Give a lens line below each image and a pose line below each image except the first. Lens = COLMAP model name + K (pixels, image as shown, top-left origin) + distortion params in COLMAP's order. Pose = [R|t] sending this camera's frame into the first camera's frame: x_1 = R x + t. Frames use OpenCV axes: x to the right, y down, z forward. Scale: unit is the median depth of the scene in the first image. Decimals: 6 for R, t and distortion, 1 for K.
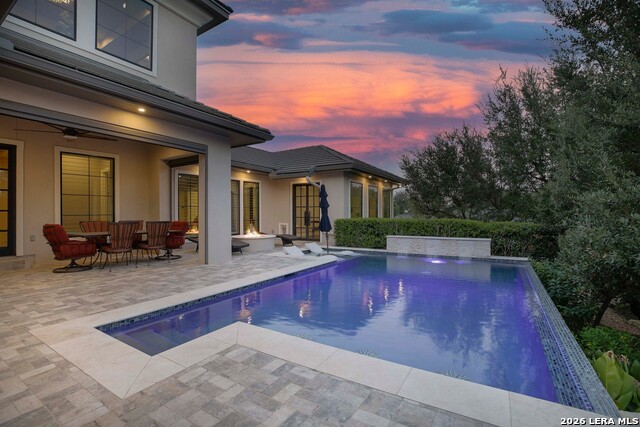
lens RADIAL K [[294.5, 0, 319.4], [0, 294.5, 211.9], [0, 0, 1]] dist [-0.018038, 0.001800]
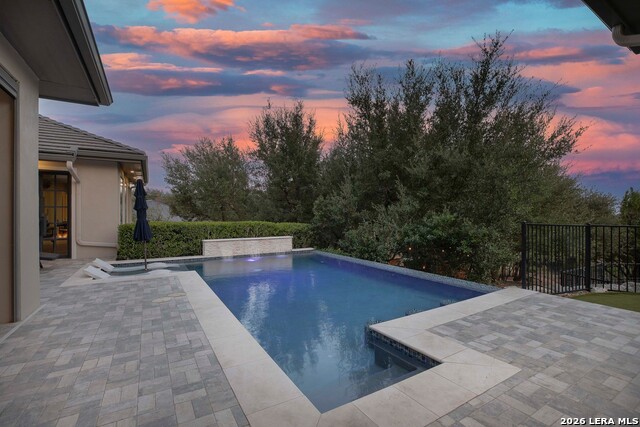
lens RADIAL K [[294.5, 0, 319.3], [0, 294.5, 213.9], [0, 0, 1]] dist [-0.018038, 0.001800]
pose [[0.438241, 0.006872, 0.898831, -0.493169], [-0.007146, 0.999966, -0.004161, -0.003284], [-0.898829, -0.004600, 0.438275, 0.278538]]
